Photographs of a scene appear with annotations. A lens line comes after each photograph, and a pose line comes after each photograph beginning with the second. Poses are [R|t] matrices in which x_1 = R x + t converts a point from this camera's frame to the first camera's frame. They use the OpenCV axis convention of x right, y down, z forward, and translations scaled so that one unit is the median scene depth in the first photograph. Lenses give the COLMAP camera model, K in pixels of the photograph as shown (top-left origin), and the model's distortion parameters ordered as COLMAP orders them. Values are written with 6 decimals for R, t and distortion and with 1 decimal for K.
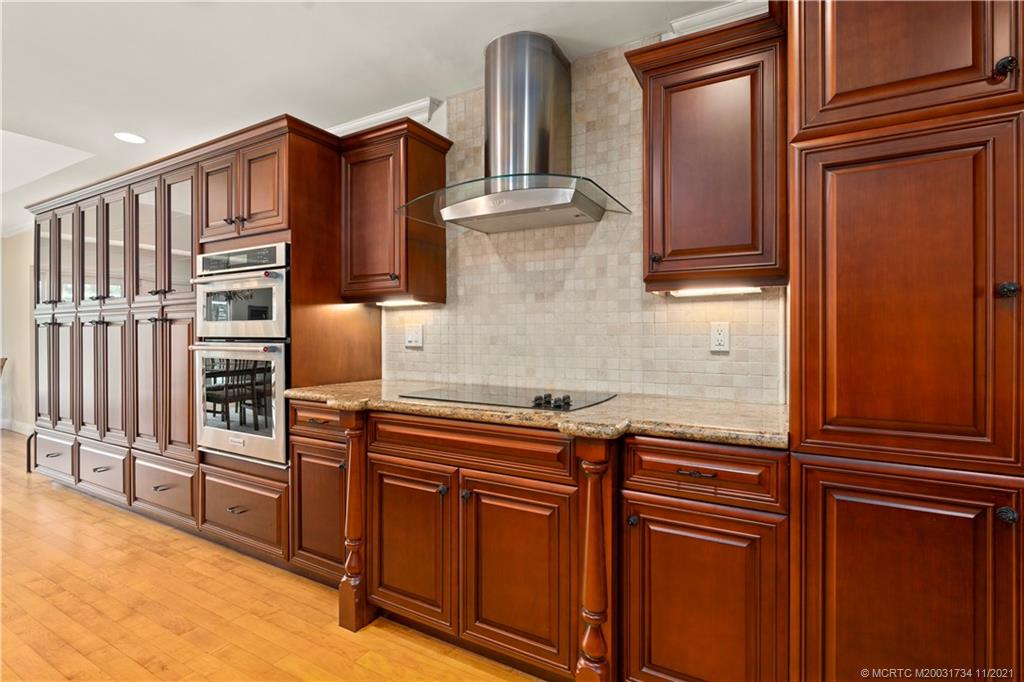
lens RADIAL K [[468.6, 0, 517.4], [0, 468.6, 331.9], [0, 0, 1]] dist [-0.001030, 0.000998]
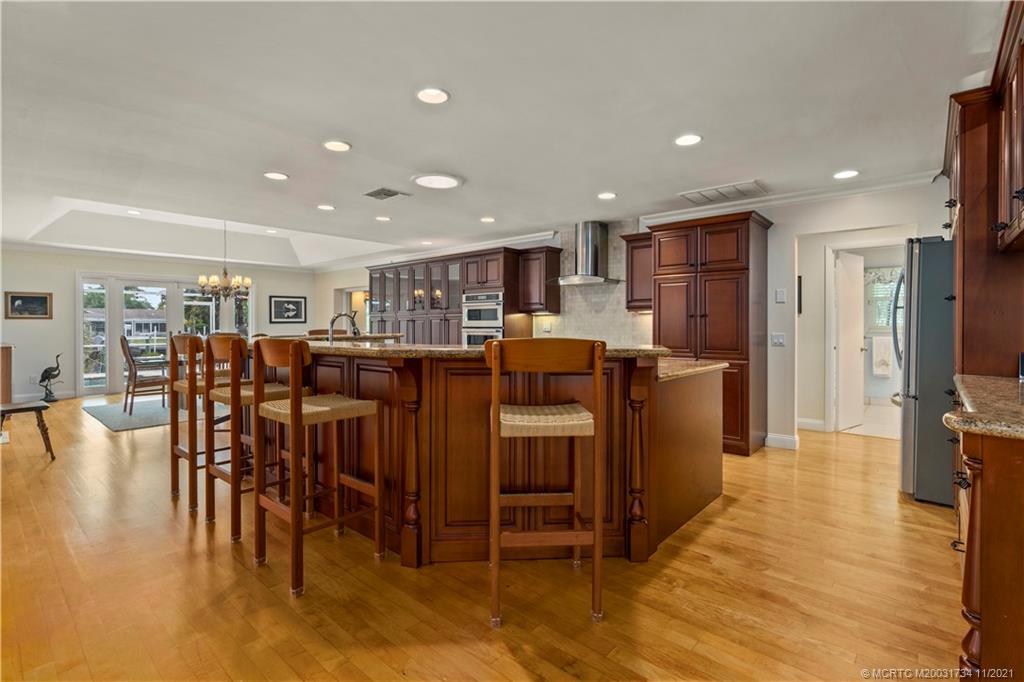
lens RADIAL K [[468.6, 0, 517.4], [0, 468.6, 331.9], [0, 0, 1]] dist [-0.001030, 0.000998]
pose [[0.978060, 0.005989, -0.208239, 0.161549], [-0.003349, 0.999910, 0.013025, 0.005113], [0.208299, -0.012042, 0.977991, -1.648225]]
